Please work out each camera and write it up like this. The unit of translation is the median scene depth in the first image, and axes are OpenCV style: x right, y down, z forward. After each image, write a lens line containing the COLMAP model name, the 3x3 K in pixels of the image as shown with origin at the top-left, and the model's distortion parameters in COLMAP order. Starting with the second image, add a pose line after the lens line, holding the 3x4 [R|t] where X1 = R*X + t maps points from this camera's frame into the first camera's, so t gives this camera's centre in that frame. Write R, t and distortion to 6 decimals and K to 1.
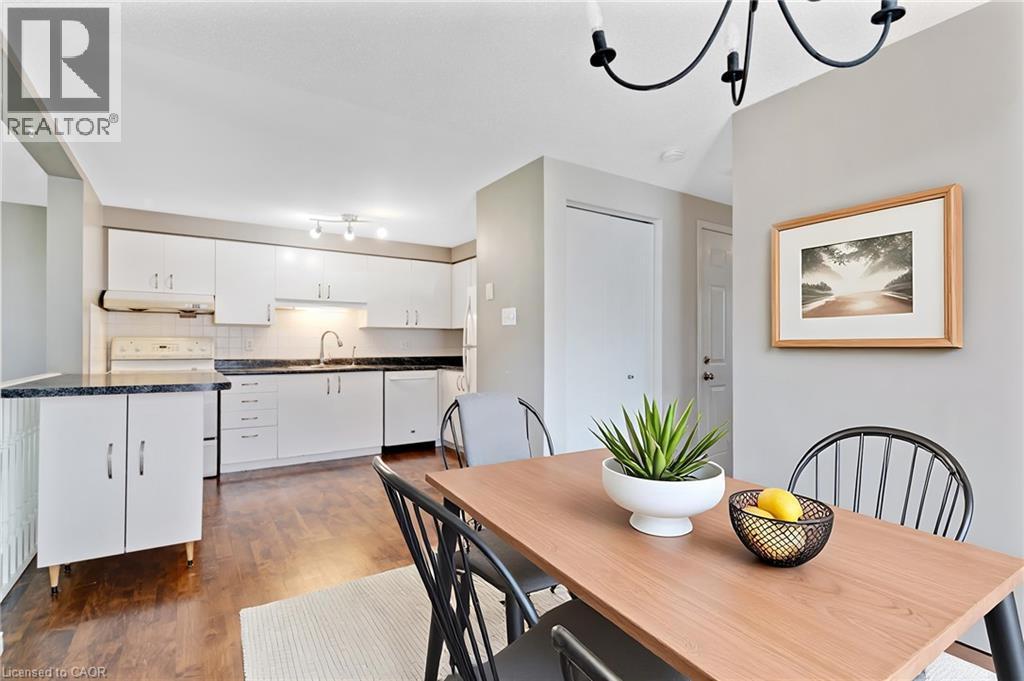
lens RADIAL K [[486.8, 0, 512.0], [0, 486.8, 340.5], [0, 0, 1]] dist [0.001875, -0.000161]
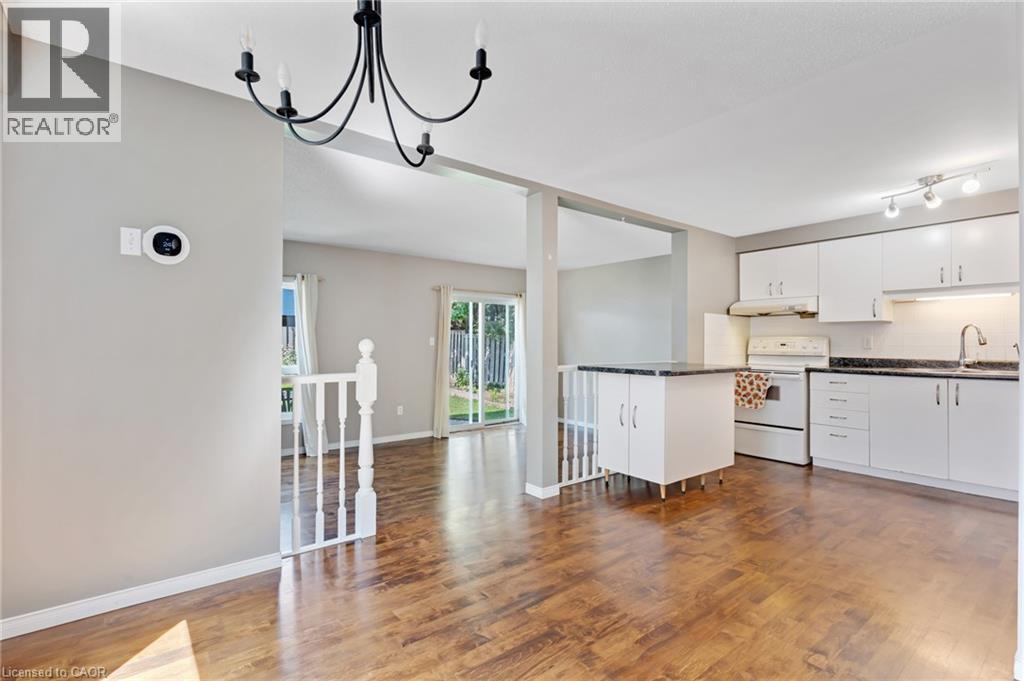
lens RADIAL K [[486.8, 0, 512.0], [0, 486.8, 340.5], [0, 0, 1]] dist [0.001875, -0.000161]
pose [[0.080137, -0.006348, -0.996764, 0.394712], [0.010060, 0.999934, -0.005559, 0.003127], [0.996733, -0.009582, 0.080195, 0.267089]]
